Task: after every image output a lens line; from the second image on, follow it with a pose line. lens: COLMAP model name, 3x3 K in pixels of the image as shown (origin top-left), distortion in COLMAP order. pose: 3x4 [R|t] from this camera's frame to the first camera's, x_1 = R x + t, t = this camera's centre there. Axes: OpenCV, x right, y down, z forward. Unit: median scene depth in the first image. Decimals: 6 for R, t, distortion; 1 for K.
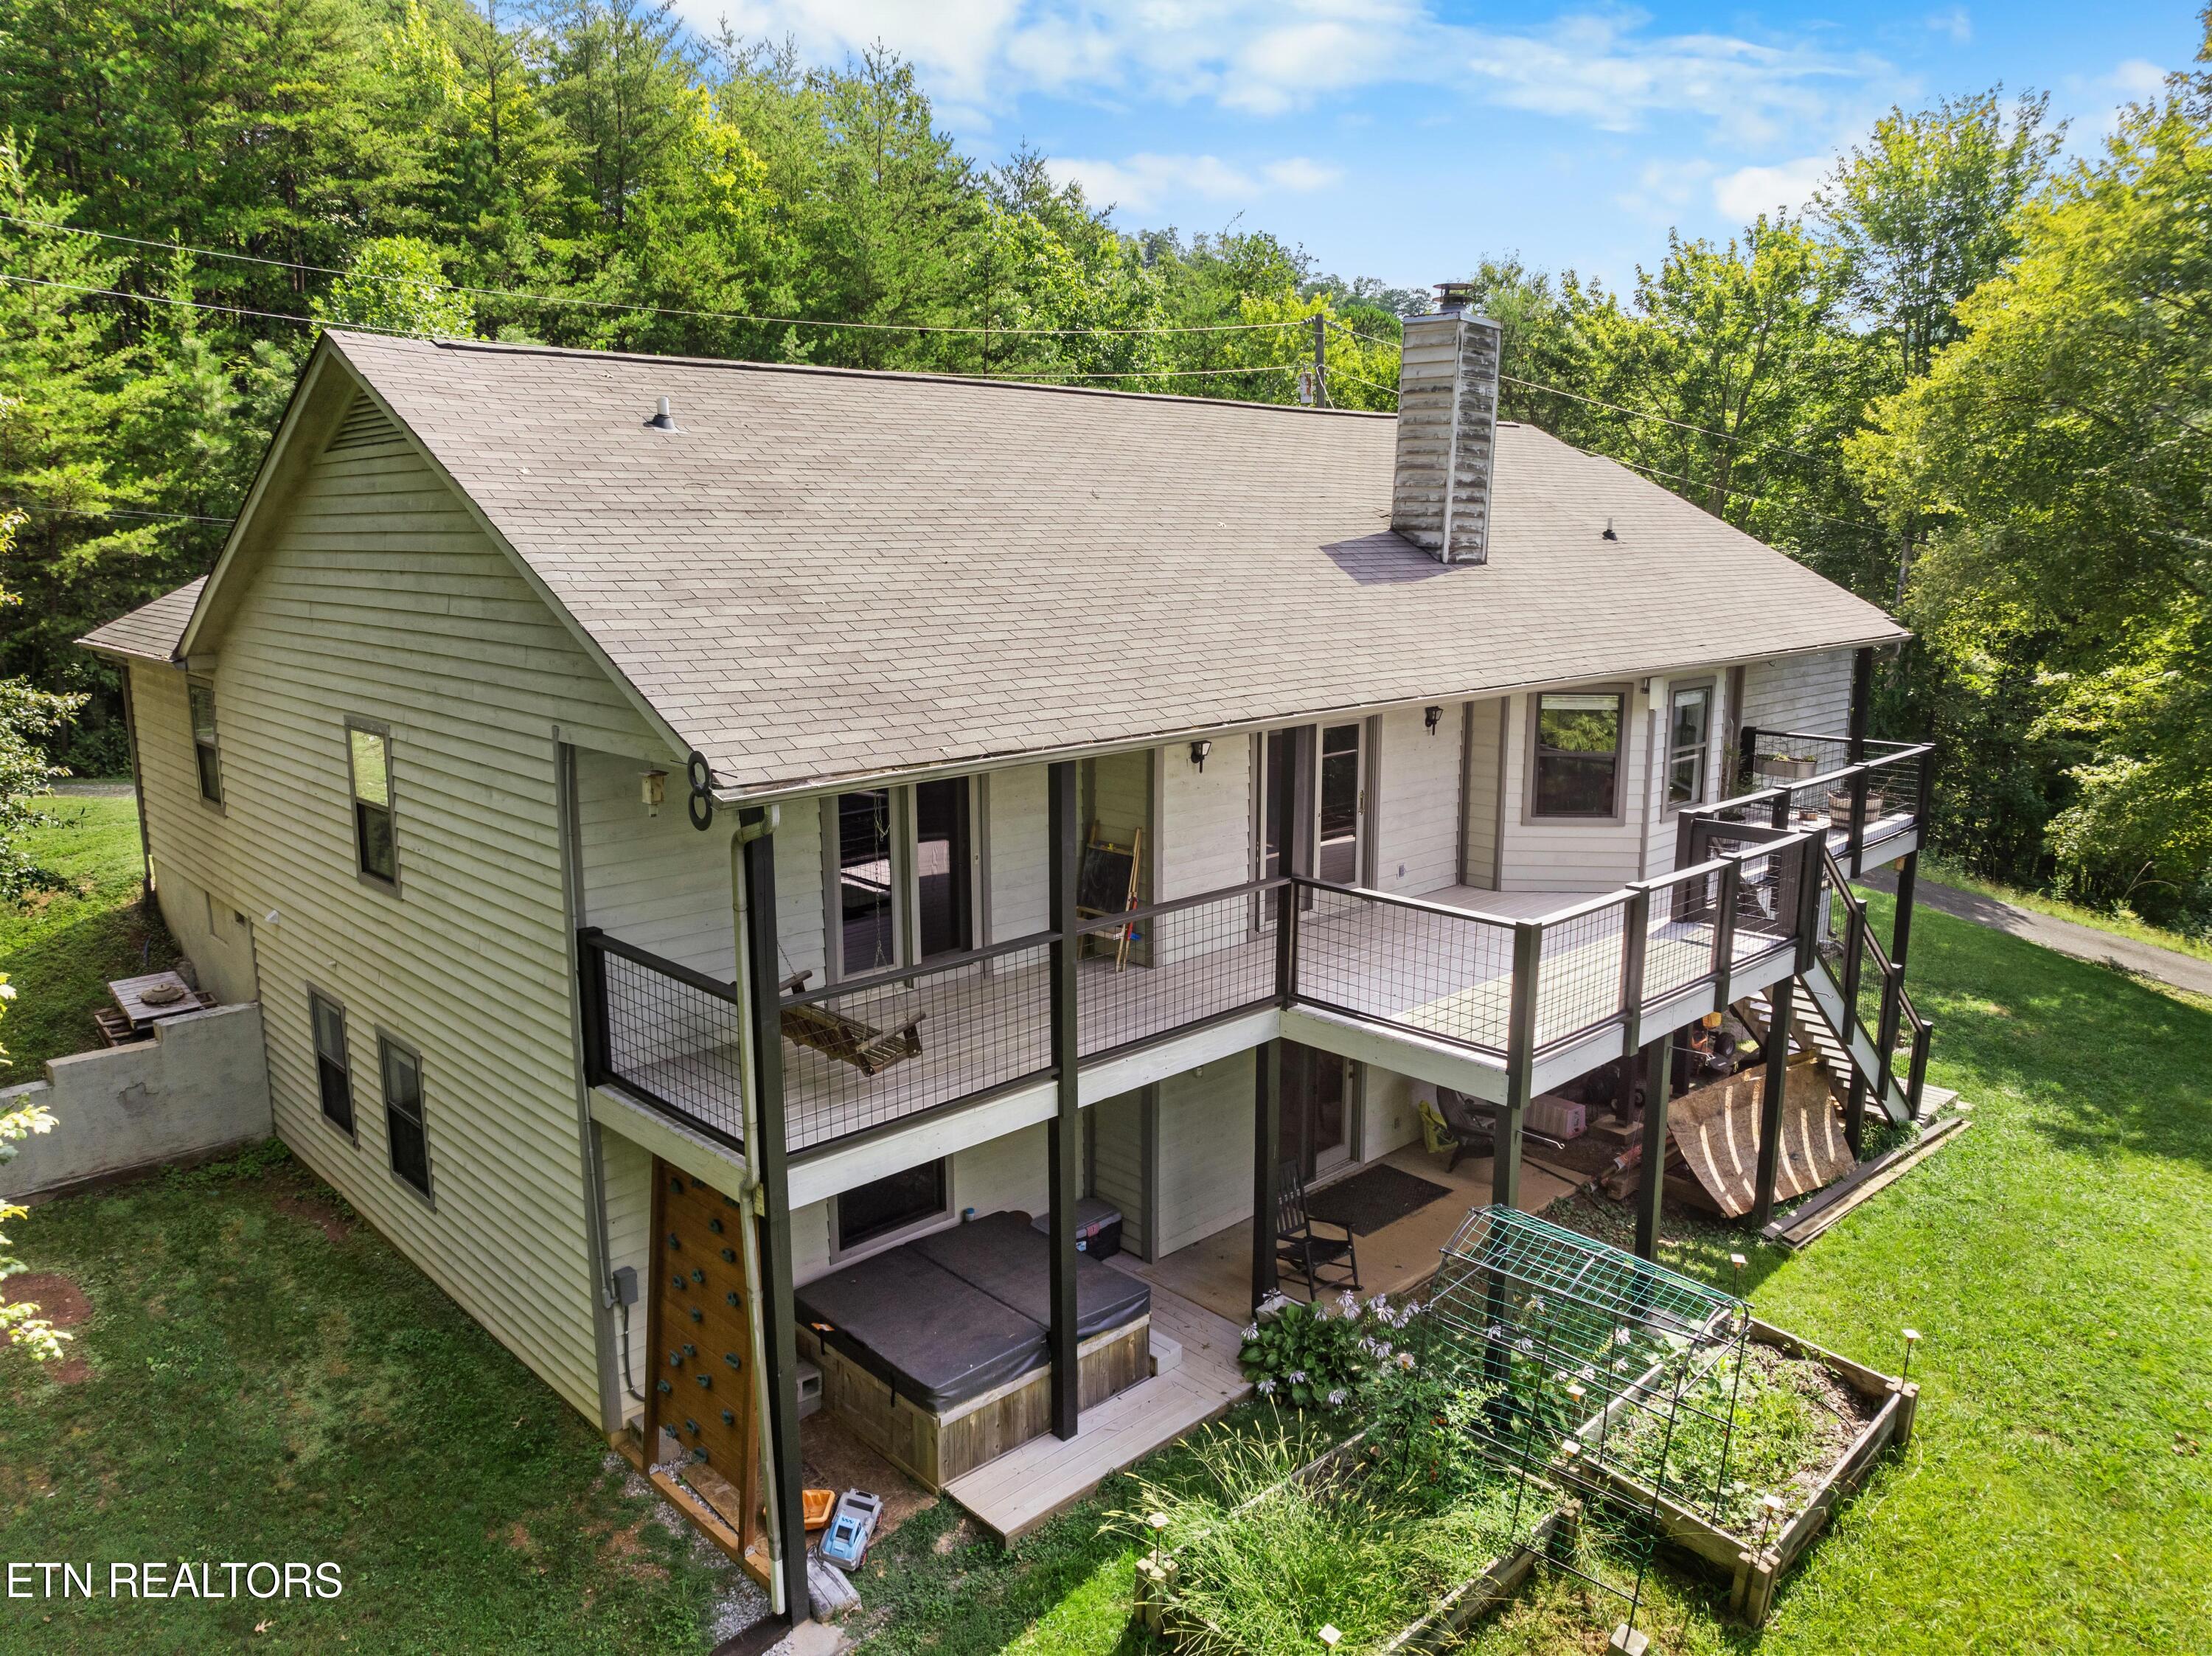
lens RADIAL K [[1563.9, 0, 1106.0], [0, 1563.9, 828.0], [0, 0, 1]] dist [-0.059960, 0.051619]
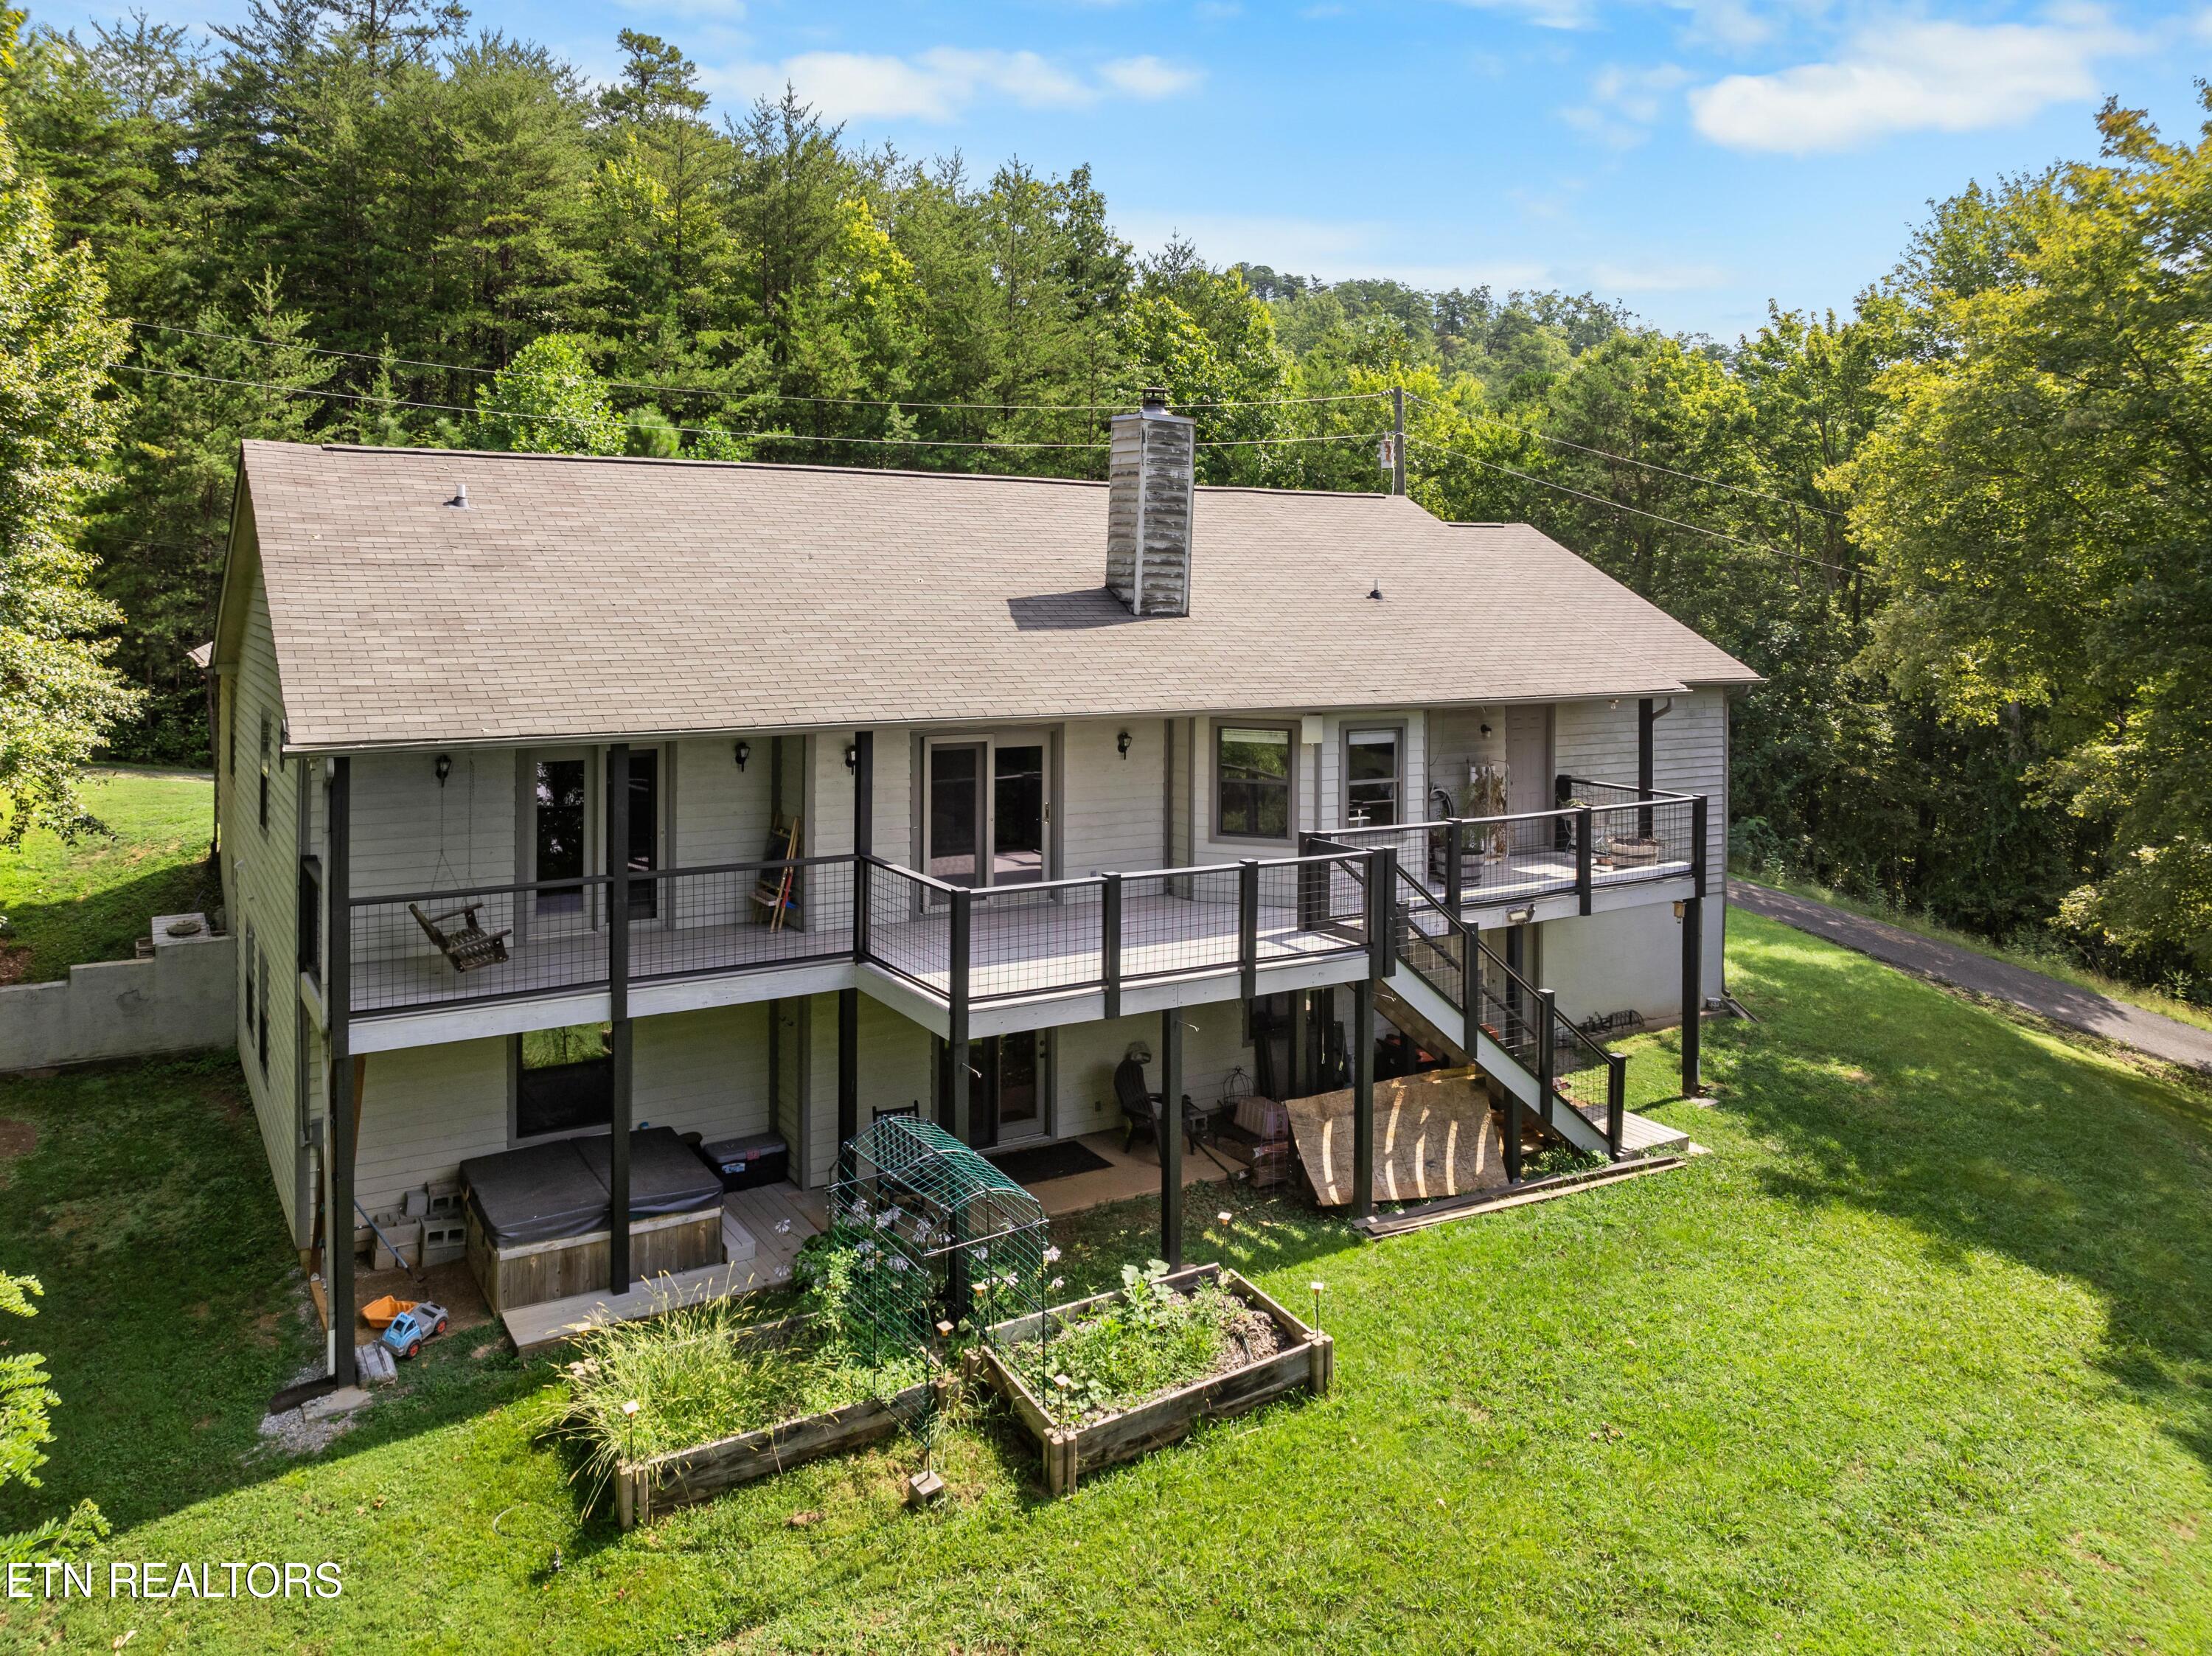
lens RADIAL K [[1638.5, 0, 1103.4], [0, 1638.5, 575.9], [0, 0, 1]] dist [-0.025650, -0.002275]
pose [[0.978464, 0.014638, -0.205899, 0.440761], [-0.054150, 0.980751, -0.187603, 0.036017], [0.199189, 0.194712, 0.960422, -0.209817]]
